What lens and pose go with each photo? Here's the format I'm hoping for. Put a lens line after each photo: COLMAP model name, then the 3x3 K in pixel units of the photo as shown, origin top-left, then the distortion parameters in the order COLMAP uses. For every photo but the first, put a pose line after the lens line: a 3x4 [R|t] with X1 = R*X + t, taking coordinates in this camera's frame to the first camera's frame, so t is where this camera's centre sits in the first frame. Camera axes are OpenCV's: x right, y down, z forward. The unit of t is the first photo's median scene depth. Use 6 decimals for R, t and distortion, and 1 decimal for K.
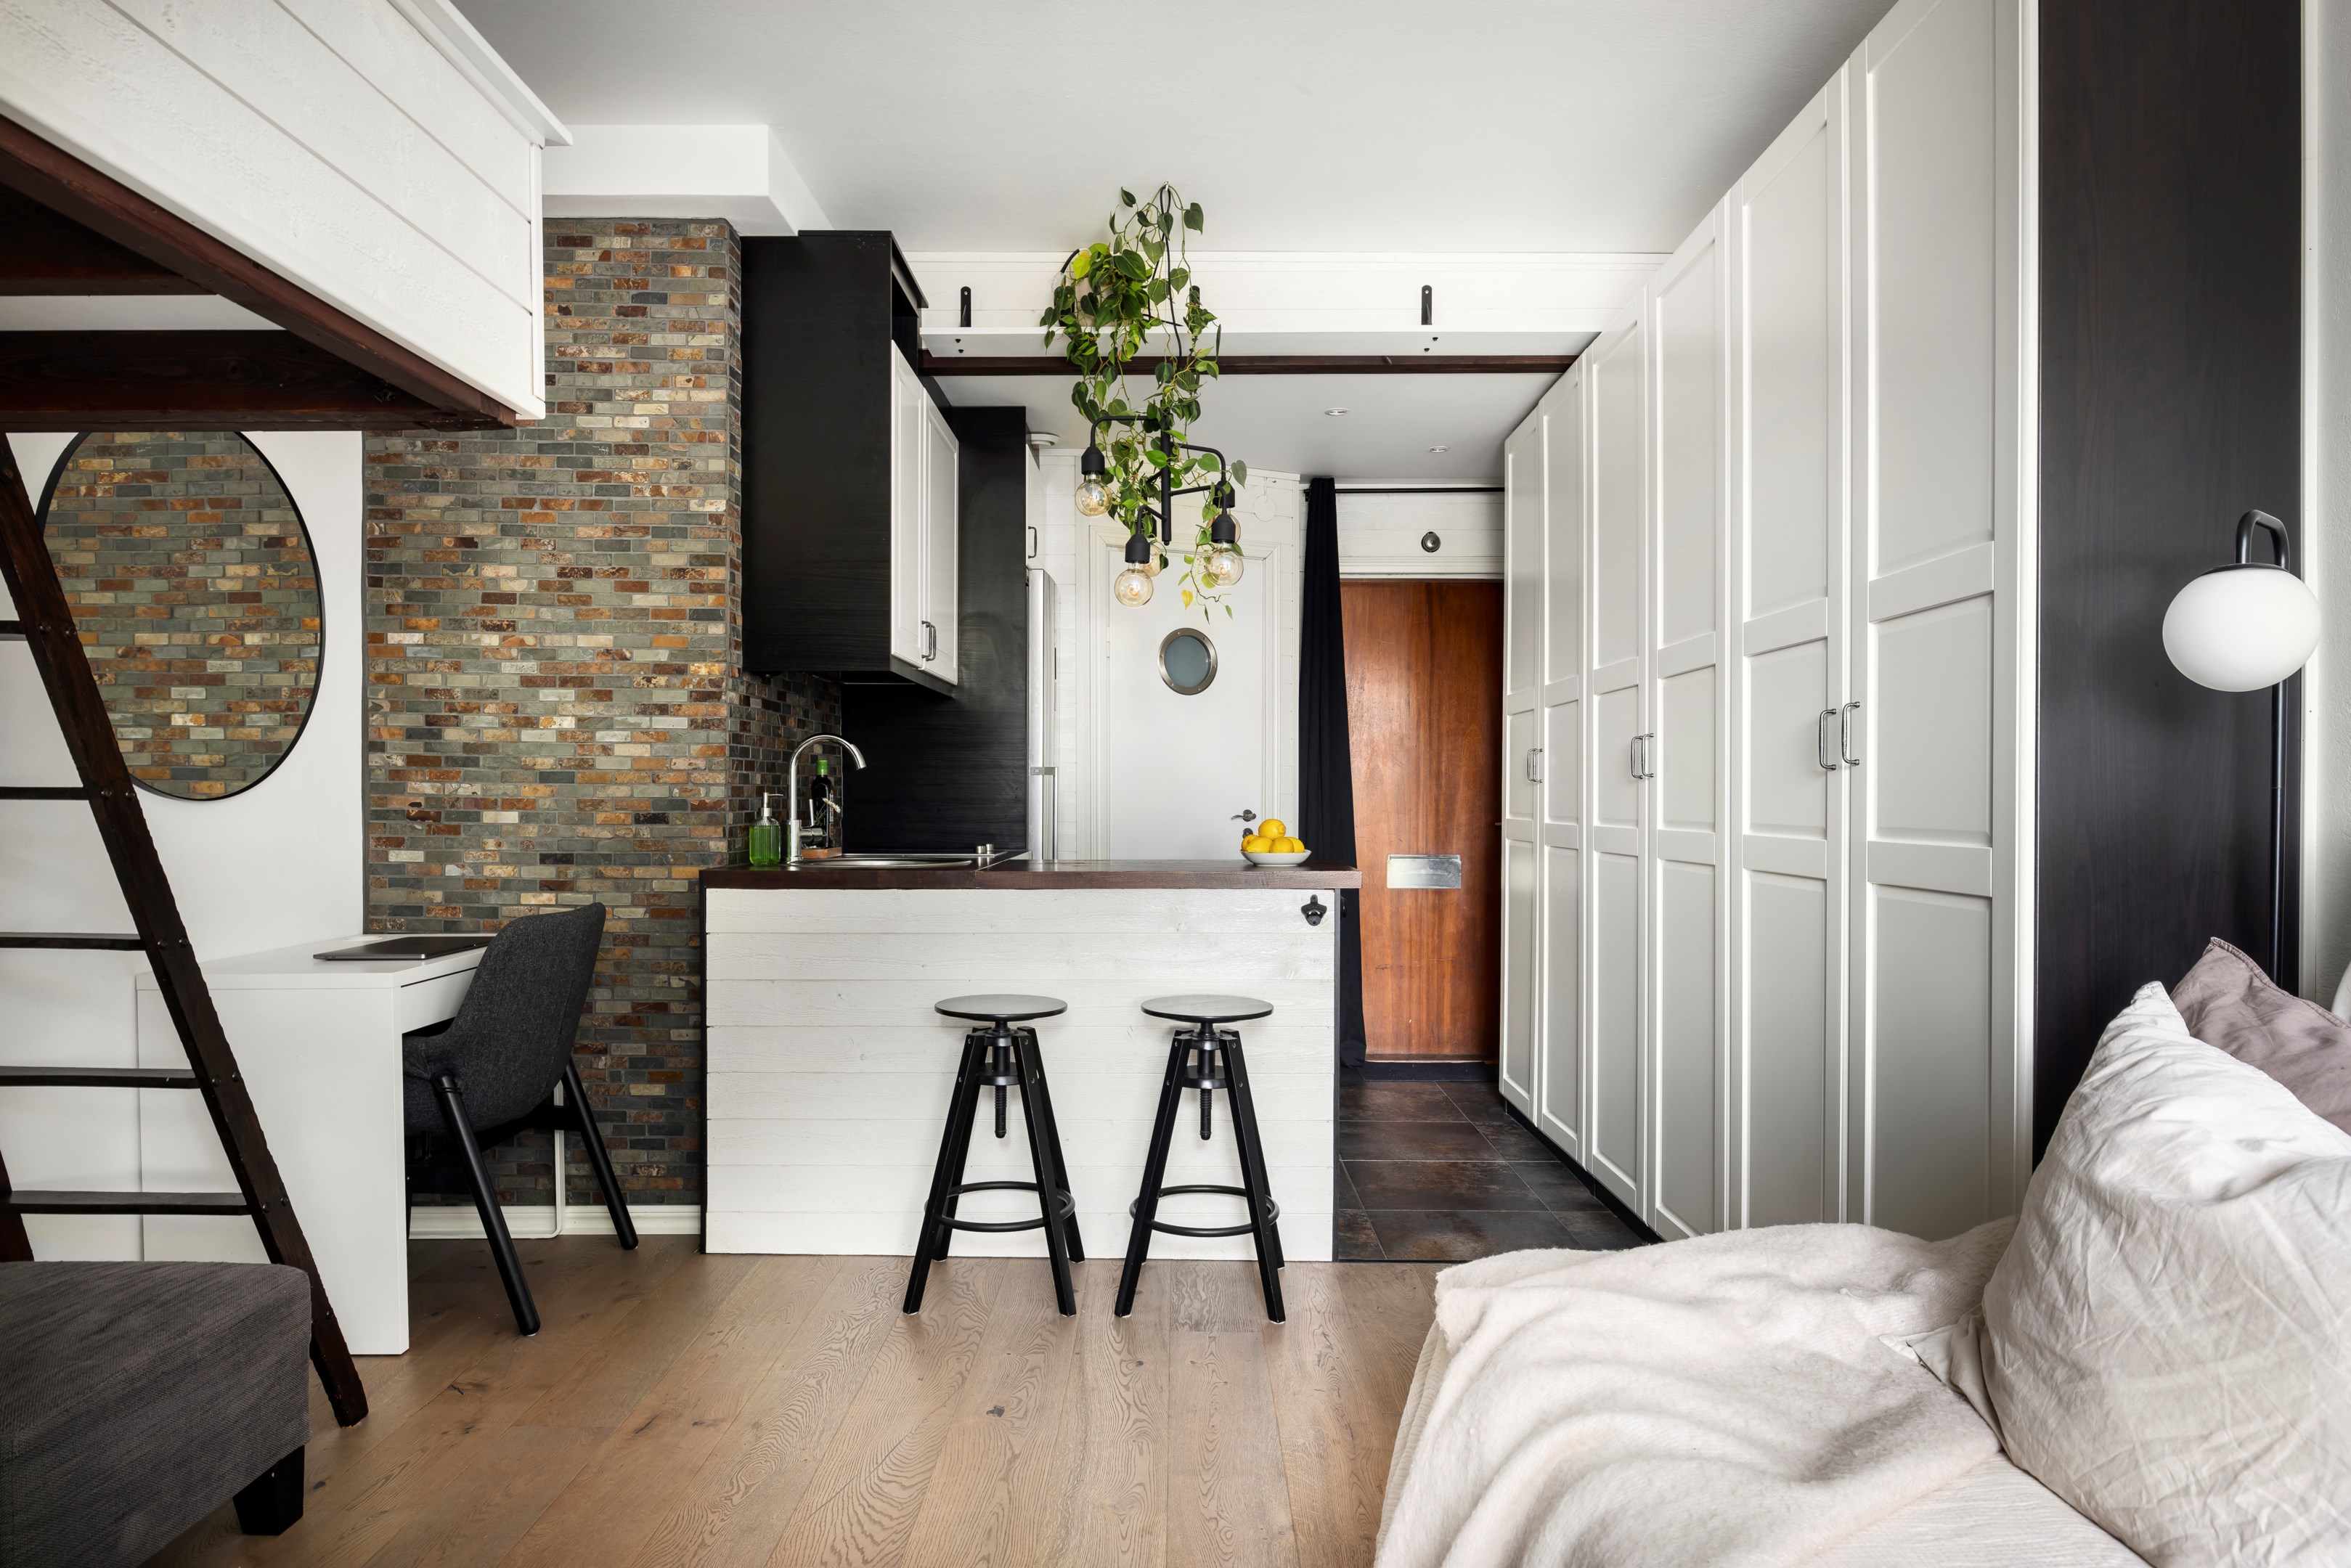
lens RADIAL K [[1419.7, 0, 1169.6], [0, 1419.7, 780.1], [0, 0, 1]] dist [-0.008341, 0.002495]
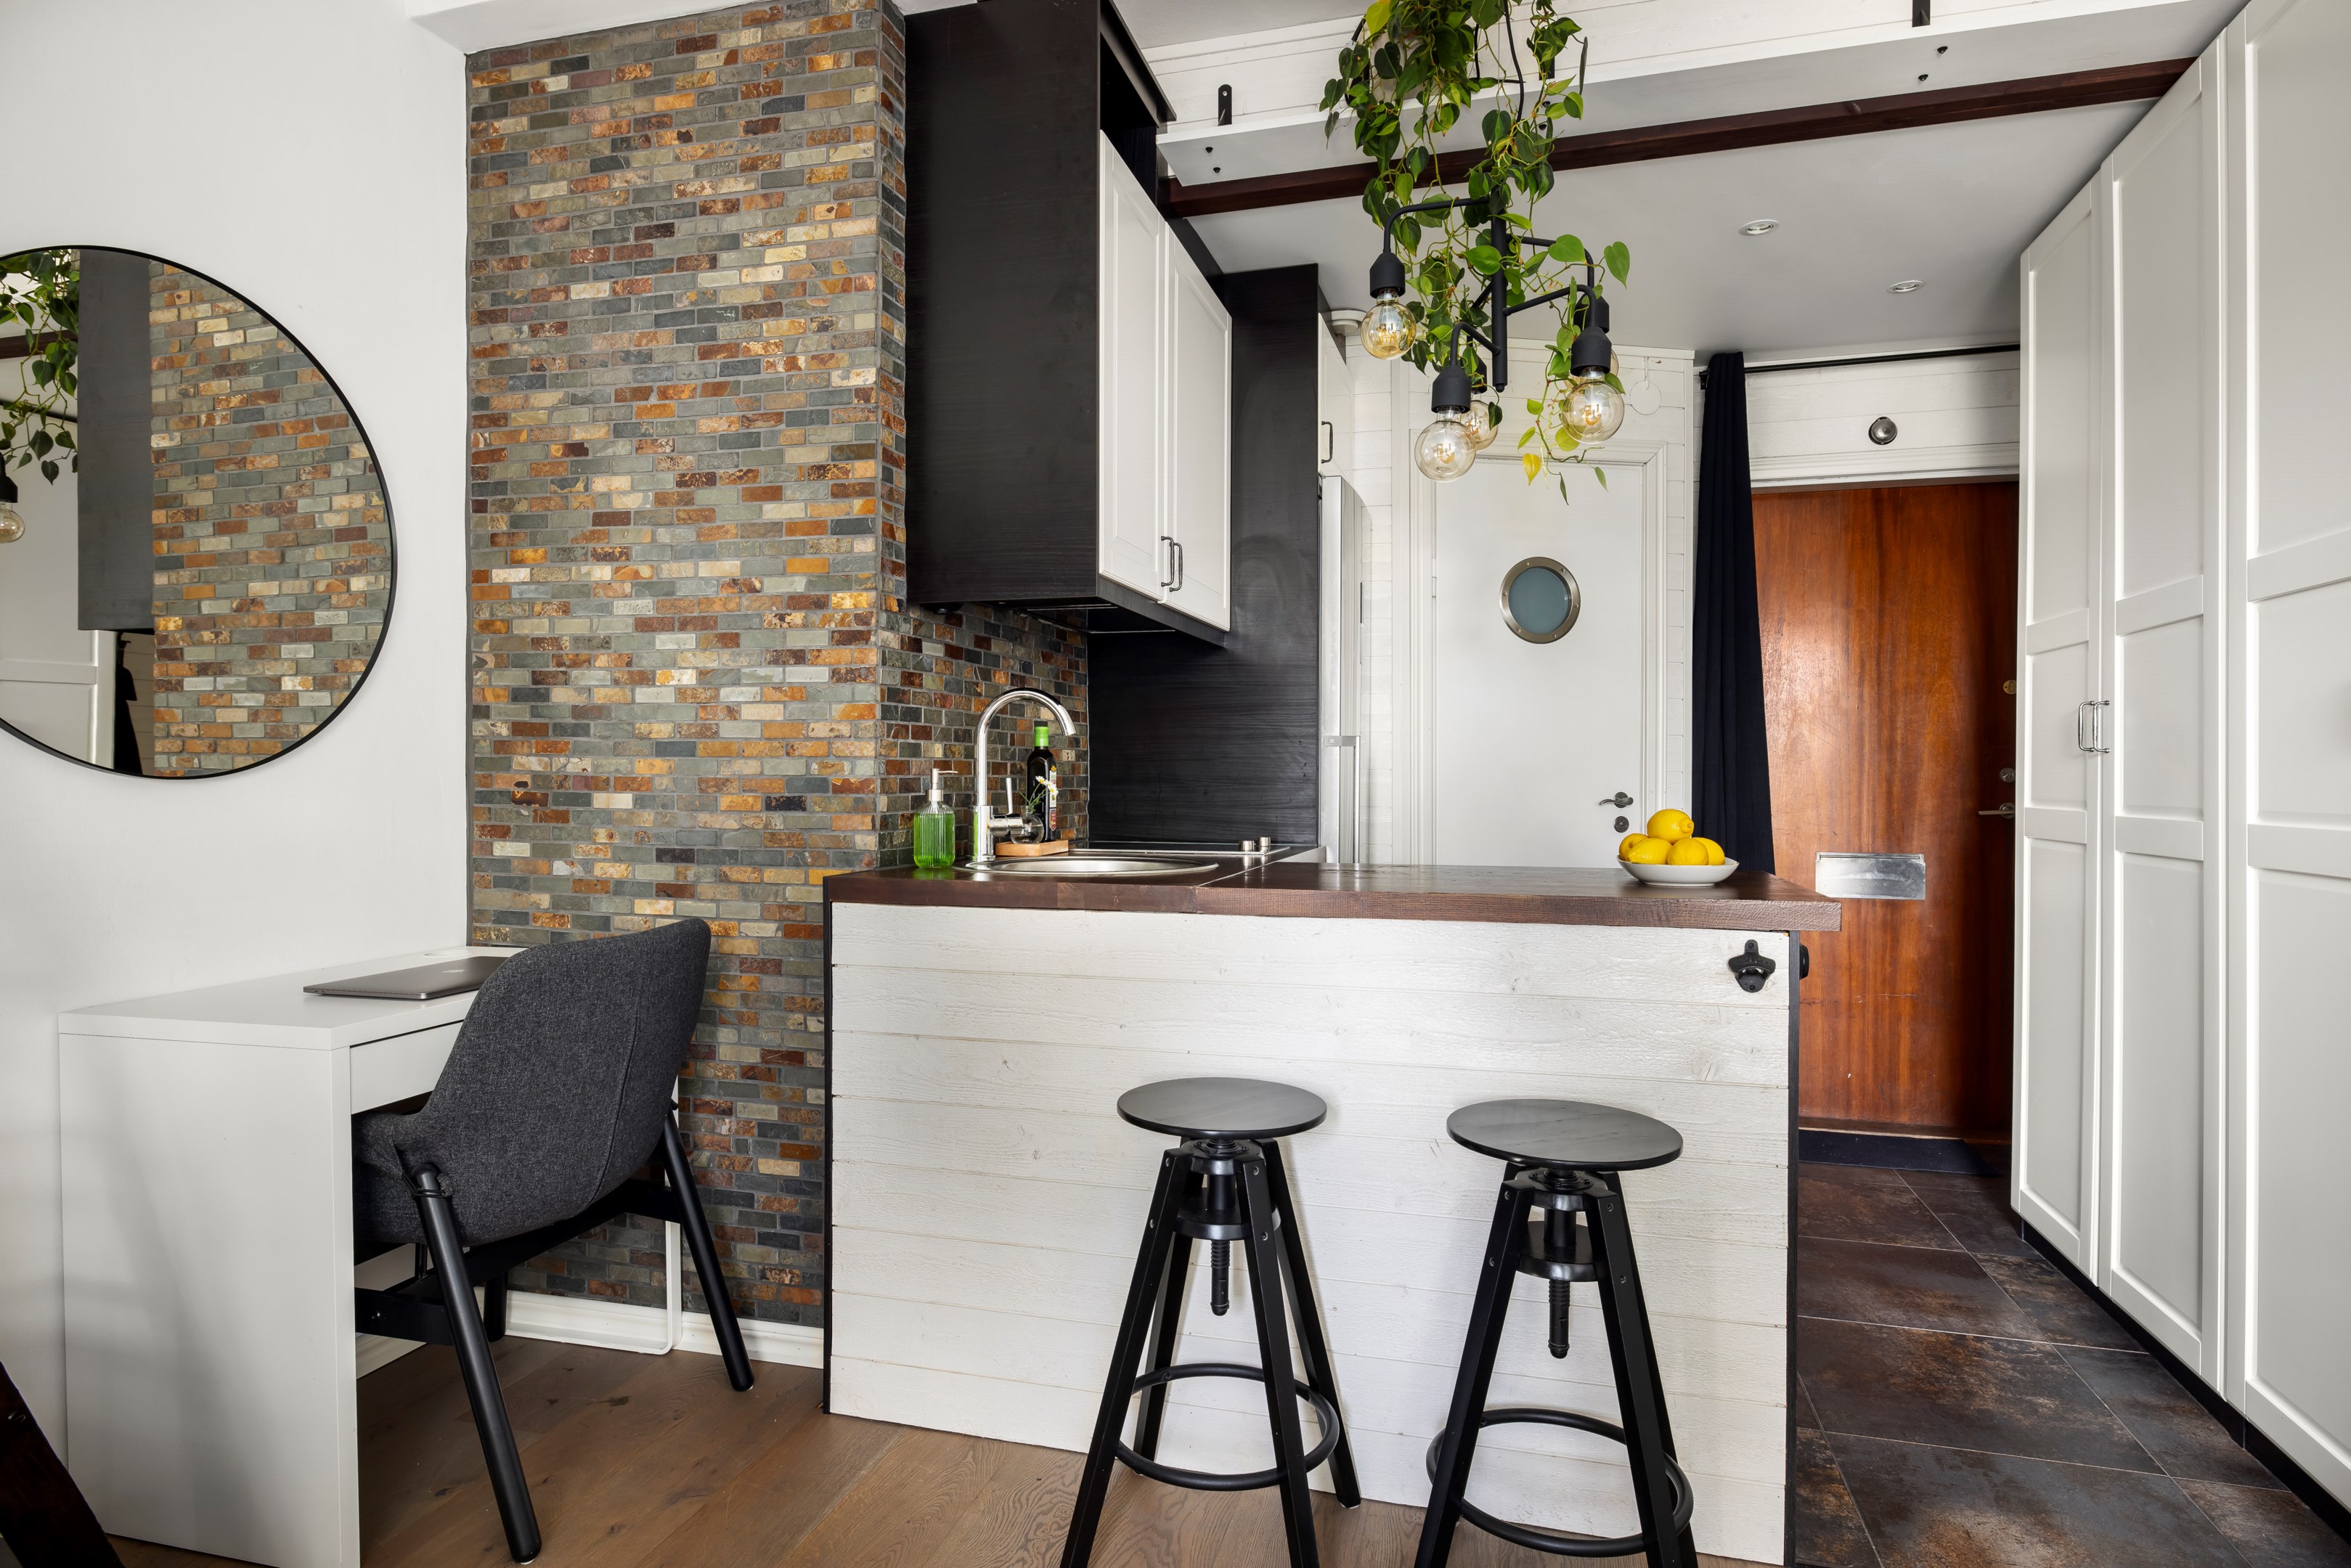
lens RADIAL K [[1345.1, 0, 1156.7], [0, 1345.1, 781.1], [0, 0, 1]] dist [-0.002103, 0.001450]
pose [[0.963598, 0.001161, -0.267351, 0.011570], [0.002822, 0.999891, 0.014515, 0.005486], [0.267339, -0.014741, 0.963490, 0.365585]]
